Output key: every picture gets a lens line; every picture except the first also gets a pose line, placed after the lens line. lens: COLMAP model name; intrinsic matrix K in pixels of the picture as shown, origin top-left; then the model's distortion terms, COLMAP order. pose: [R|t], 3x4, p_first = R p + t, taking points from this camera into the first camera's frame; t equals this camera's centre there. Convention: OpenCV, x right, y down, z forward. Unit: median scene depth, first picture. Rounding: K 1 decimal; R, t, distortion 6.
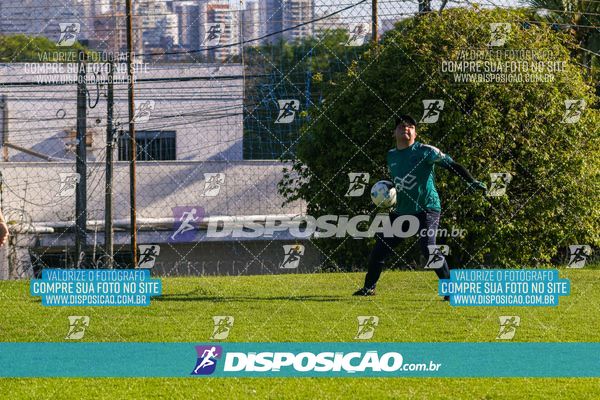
lens RADIAL K [[4012.0, 0, 300.9], [0, 4012.0, 200.6], [0, 0, 1]] dist [0.108689, 0.000000]
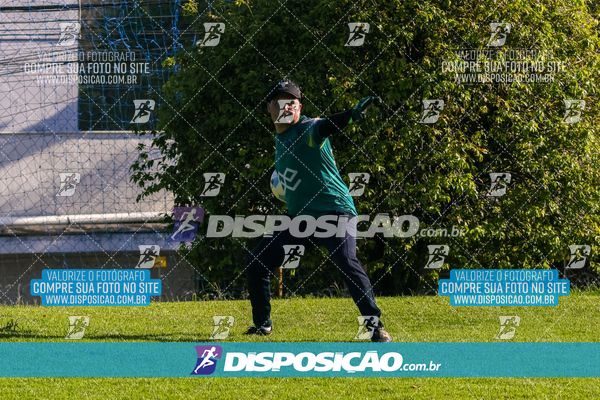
lens RADIAL K [[4012.0, 0, 299.2], [0, 4012.0, 199.4], [0, 0, 1]] dist [0.108689, 0.000000]
pose [[1.000000, 0.000127, -0.000461, 0.022570], [-0.000127, 1.000000, -0.000341, 0.001414], [0.000461, 0.000341, 1.000000, 0.333773]]
